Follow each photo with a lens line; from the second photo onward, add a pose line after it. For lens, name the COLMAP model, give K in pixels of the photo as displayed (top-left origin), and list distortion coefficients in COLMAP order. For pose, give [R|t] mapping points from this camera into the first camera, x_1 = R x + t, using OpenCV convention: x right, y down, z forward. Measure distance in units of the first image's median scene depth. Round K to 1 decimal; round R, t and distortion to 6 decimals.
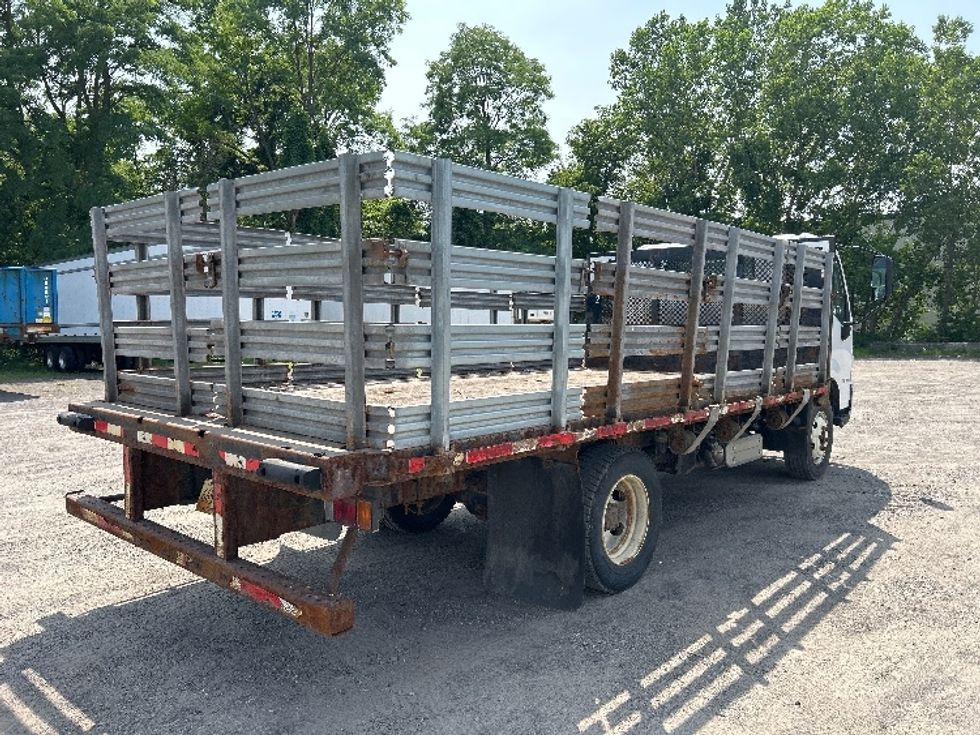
lens RADIAL K [[723.7, 0, 510.4], [0, 723.7, 364.8], [0, 0, 1]] dist [0.004008, 0.003413]
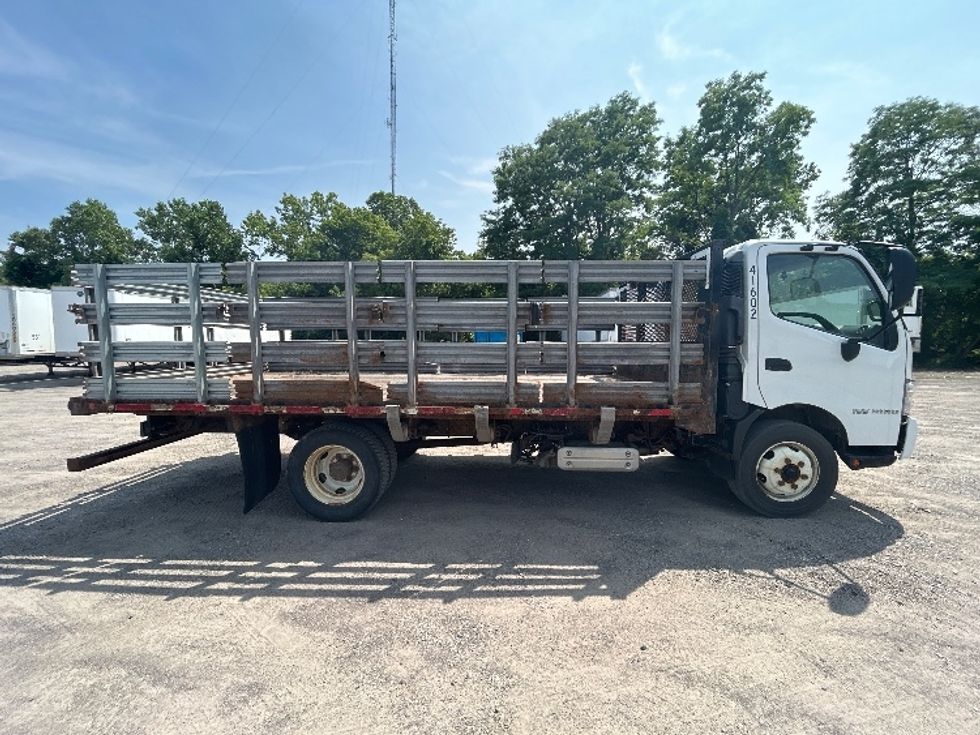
lens RADIAL K [[407.5, 0, 507.2], [0, 407.5, 343.4], [0, 0, 1]] dist [0.000492, -0.000057]
pose [[0.633036, 0.002783, -0.774117, 0.918318], [-0.041289, 0.998692, -0.030174, -0.036485], [0.773020, 0.051063, 0.632323, 0.658502]]
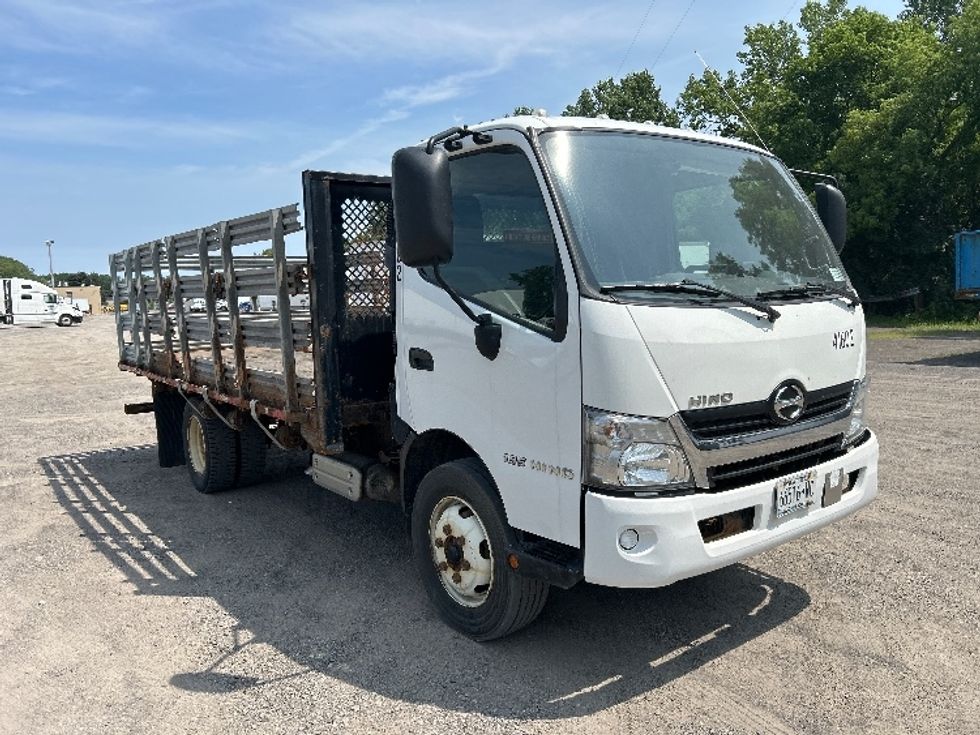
lens RADIAL K [[774.9, 0, 488.7], [0, 774.9, 328.1], [0, 0, 1]] dist [0.026875, 0.000813]
pose [[-0.226301, 0.051733, -0.972683, 1.429884], [-0.022306, 0.998052, 0.058272, -0.122808], [0.973802, 0.034884, -0.224707, 1.752711]]
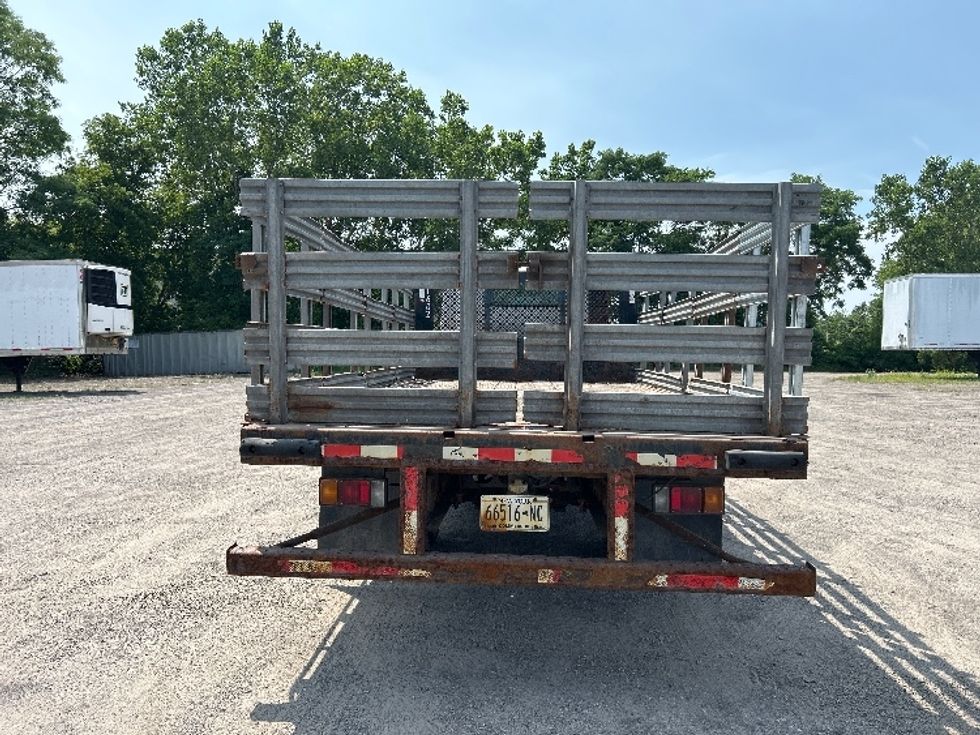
lens RADIAL K [[704.8, 0, 492.5], [0, 704.8, 371.1], [0, 0, 1]] dist [-0.000082, -0.000477]
pose [[0.797182, -0.014459, 0.603565, -0.705273], [0.023955, 0.999683, -0.007691, 0.006841], [-0.603263, 0.020589, 0.797276, 0.215786]]
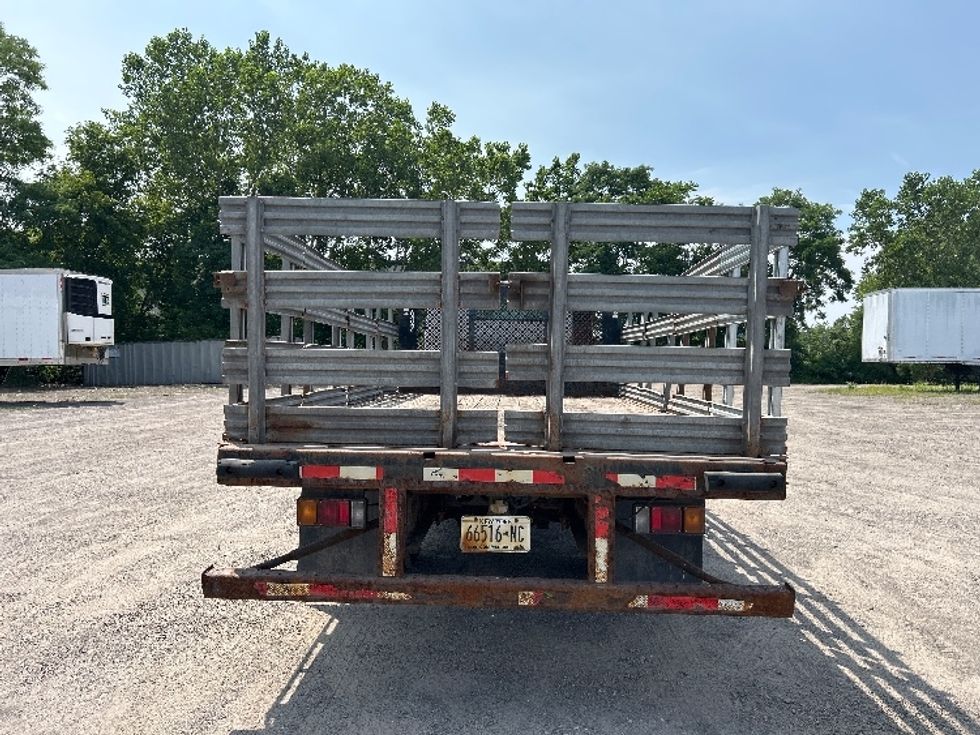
lens RADIAL K [[704.5, 0, 496.1], [0, 704.5, 370.9], [0, 0, 1]] dist [-0.000345, -0.001400]
pose [[0.781771, -0.003155, 0.623558, -0.700433], [0.021274, 0.999540, -0.021614, -0.002503], [-0.623203, 0.030163, 0.781478, 0.214148]]
